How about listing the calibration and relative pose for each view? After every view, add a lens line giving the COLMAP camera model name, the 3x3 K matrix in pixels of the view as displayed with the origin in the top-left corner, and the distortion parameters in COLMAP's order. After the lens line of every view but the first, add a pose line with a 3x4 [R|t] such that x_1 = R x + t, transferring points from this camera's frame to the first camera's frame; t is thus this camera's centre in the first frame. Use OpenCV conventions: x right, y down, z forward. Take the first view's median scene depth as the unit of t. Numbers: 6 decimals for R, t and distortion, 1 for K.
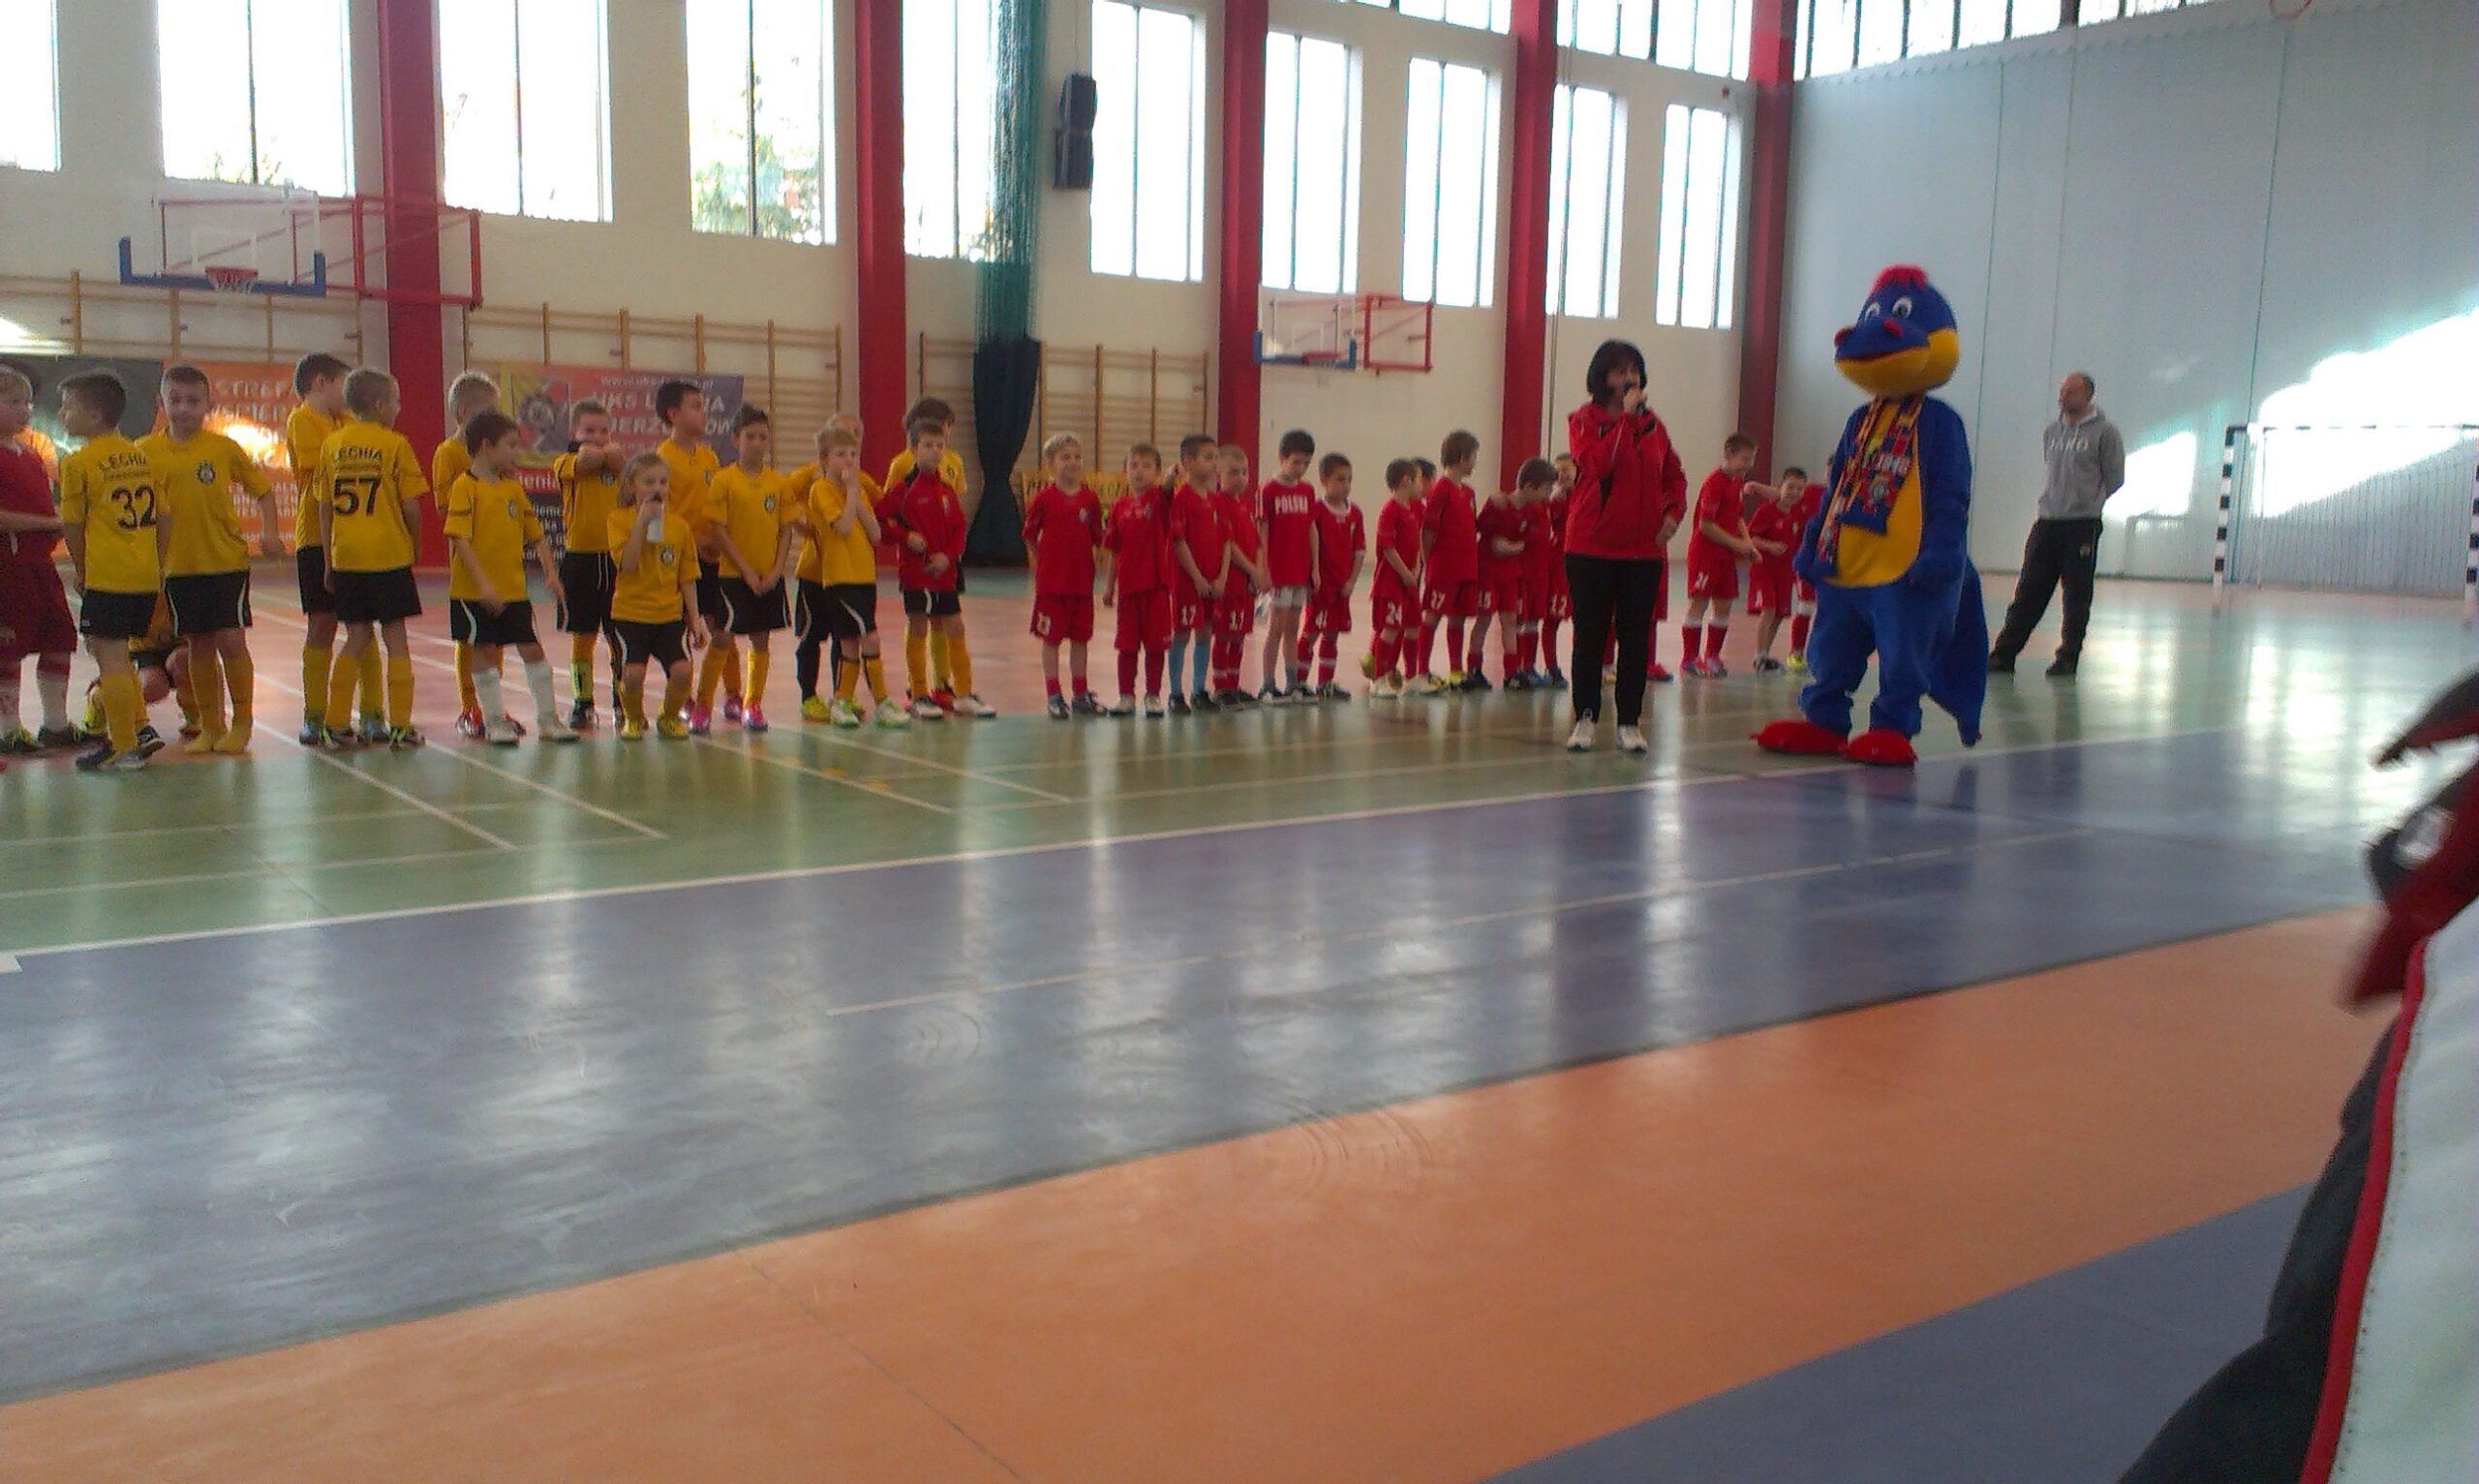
lens RADIAL K [[2064.2, 0, 1227.7], [0, 2064.2, 740.0], [0, 0, 1]] dist [0.164740, -0.270484]
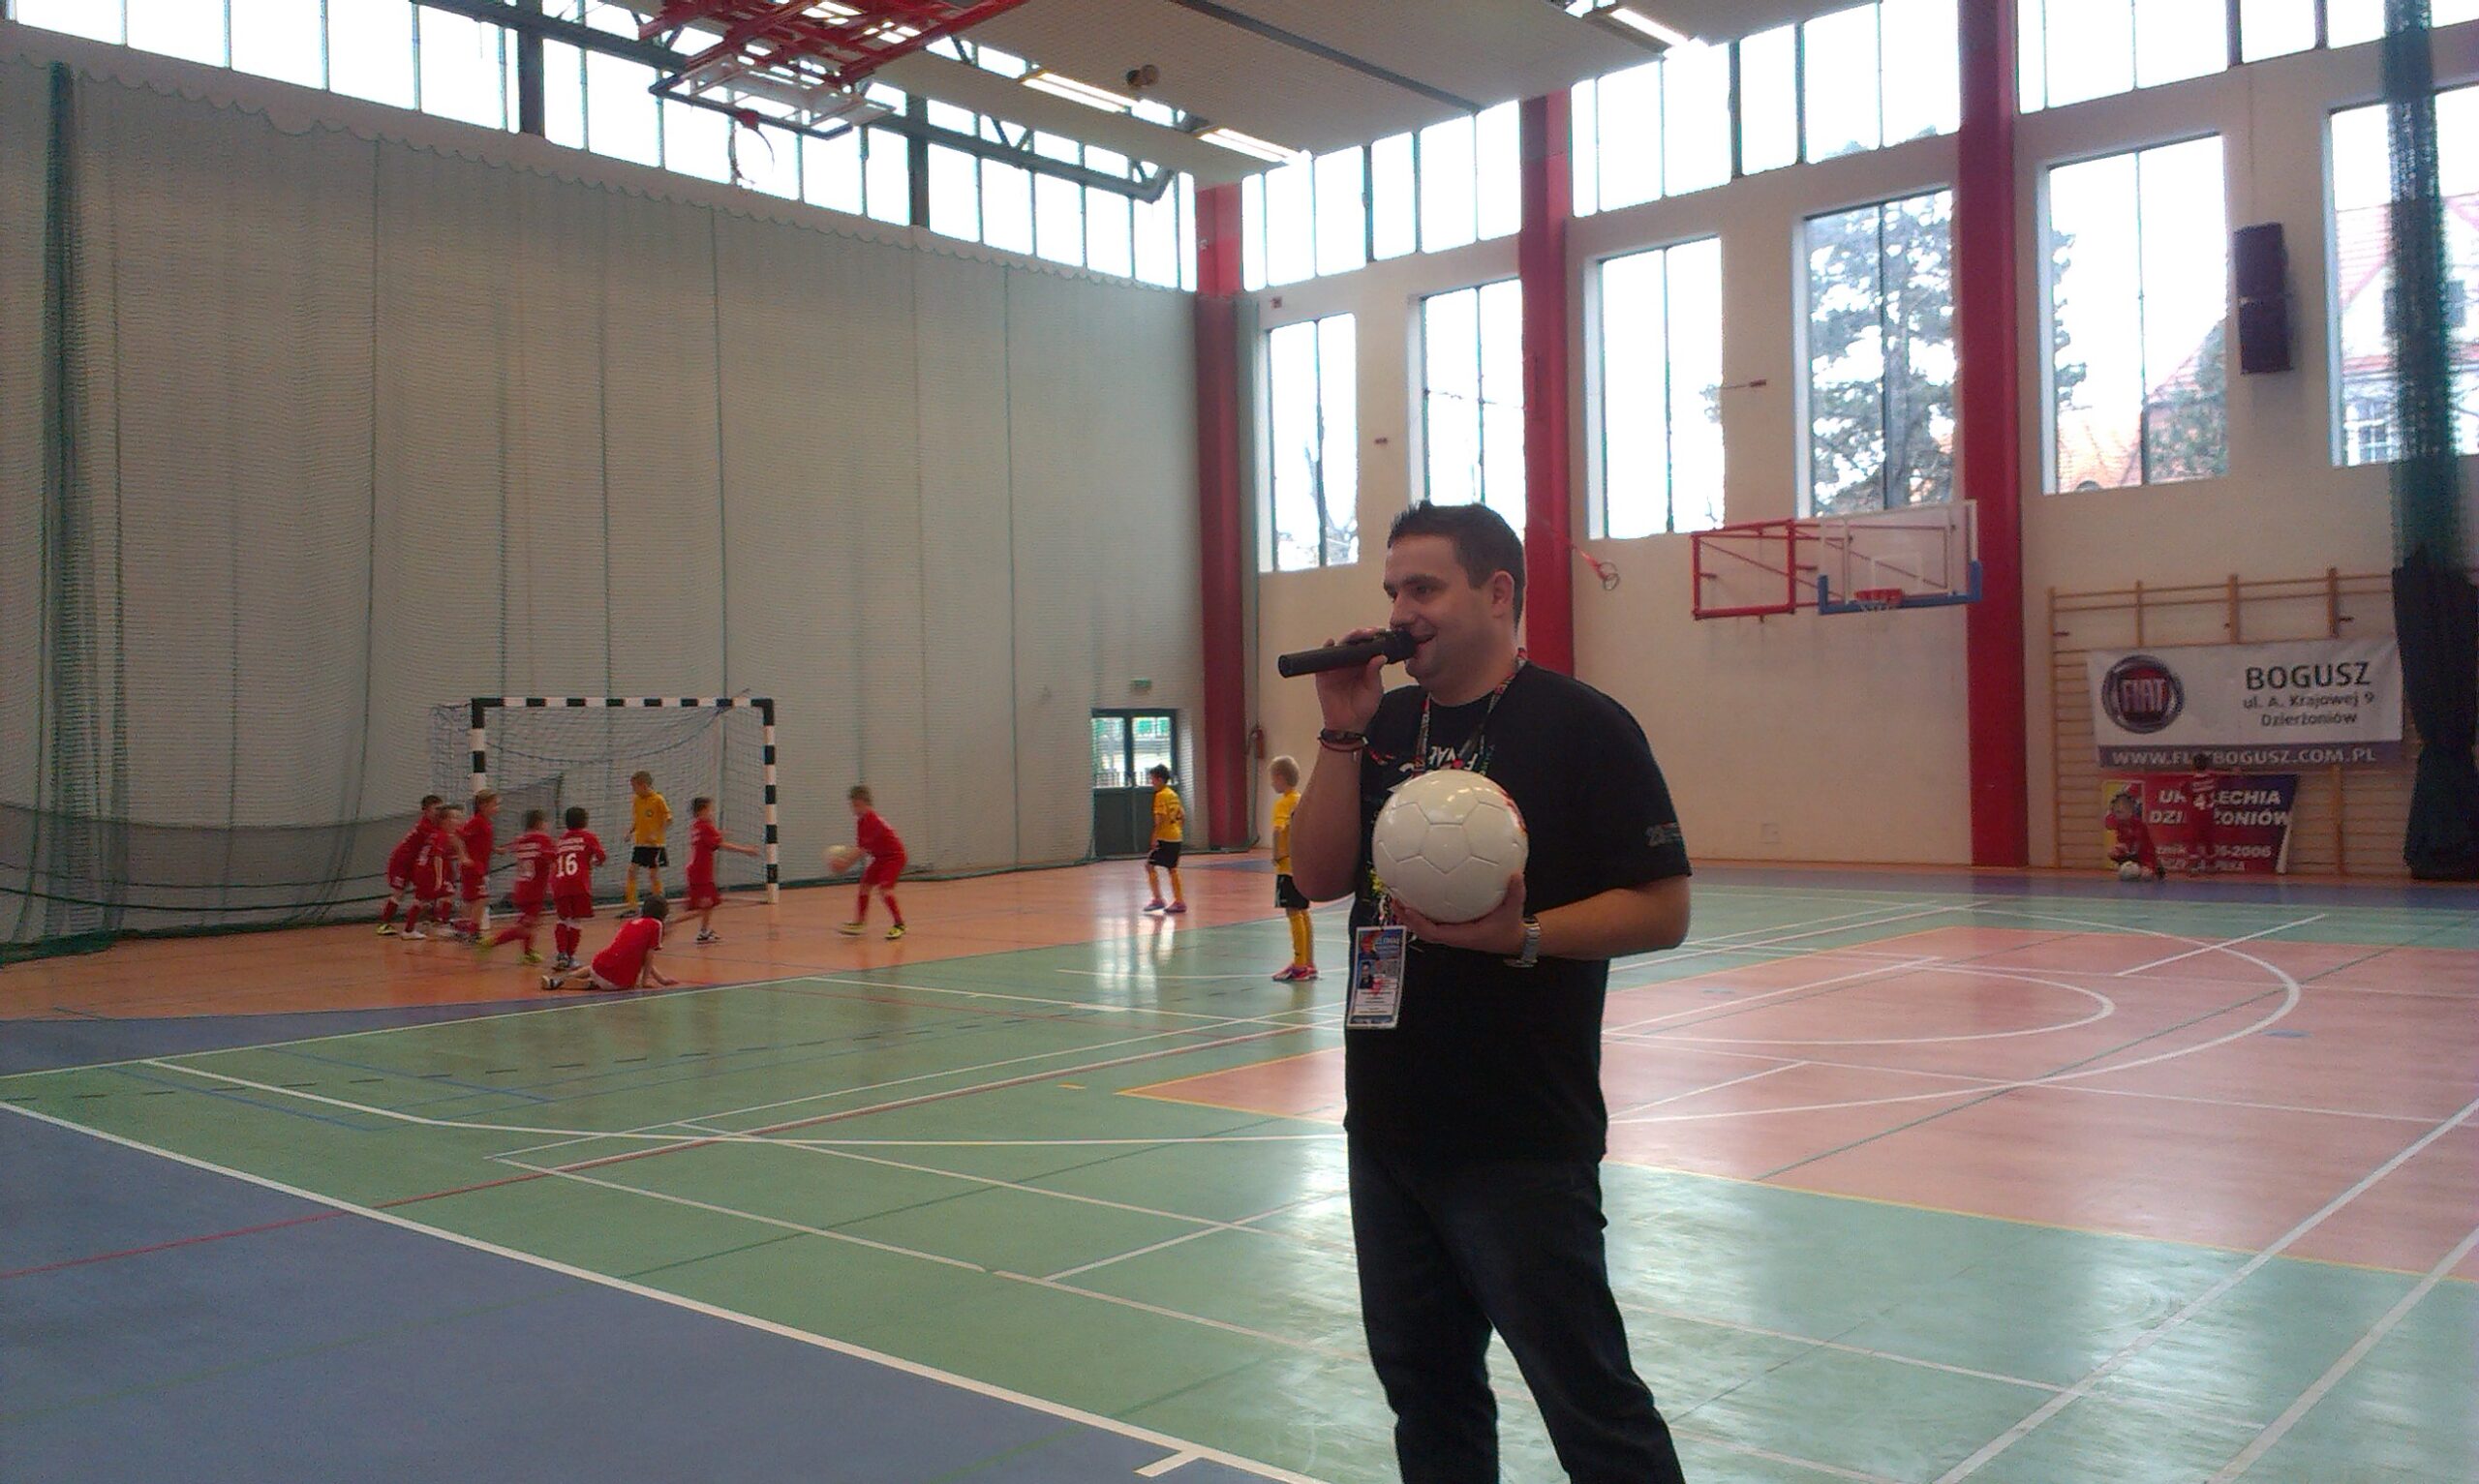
lens RADIAL K [[2064.2, 0, 1227.7], [0, 2064.2, 740.0], [0, 0, 1]] dist [0.164740, -0.270484]
pose [[0.214345, -0.031549, -0.976248, 2.162910], [-0.104960, 0.992947, -0.055134, -0.180880], [0.971102, 0.114285, 0.209522, 1.735544]]
